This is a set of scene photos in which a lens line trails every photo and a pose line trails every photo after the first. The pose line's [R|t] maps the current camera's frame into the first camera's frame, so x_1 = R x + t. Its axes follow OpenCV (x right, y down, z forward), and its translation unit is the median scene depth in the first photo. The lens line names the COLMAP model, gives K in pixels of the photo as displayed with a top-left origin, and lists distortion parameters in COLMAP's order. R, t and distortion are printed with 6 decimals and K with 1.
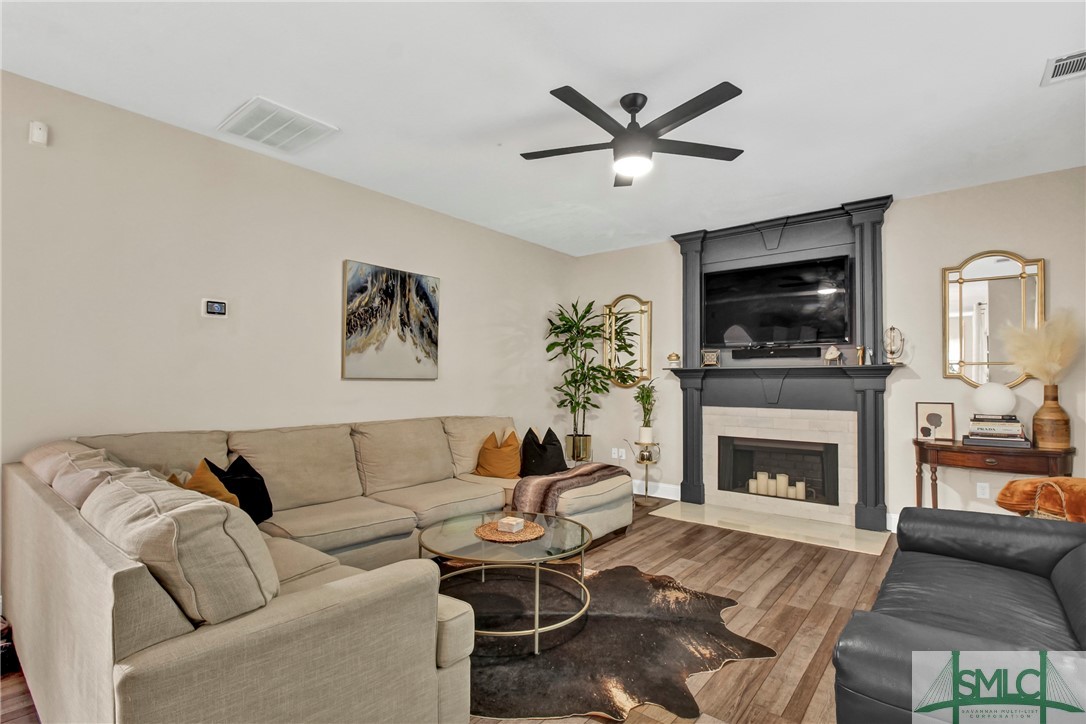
lens RADIAL K [[517.8, 0, 542.1], [0, 517.8, 368.0], [0, 0, 1]] dist [-0.001700, -0.012385]
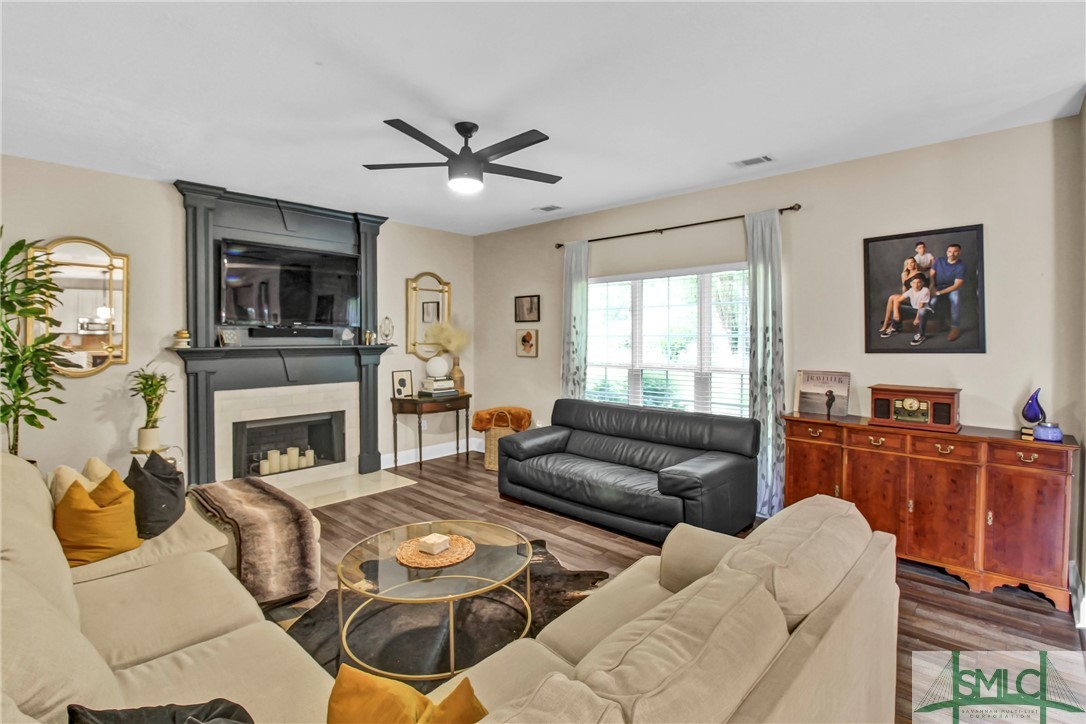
lens RADIAL K [[517.8, 0, 536.7], [0, 517.8, 338.3], [0, 0, 1]] dist [-0.001700, -0.012385]
pose [[0.073595, -0.010502, 0.997233, -0.593383], [-0.029122, 0.999495, 0.012675, -0.048303], [-0.996863, -0.029975, 0.073252, 0.472685]]
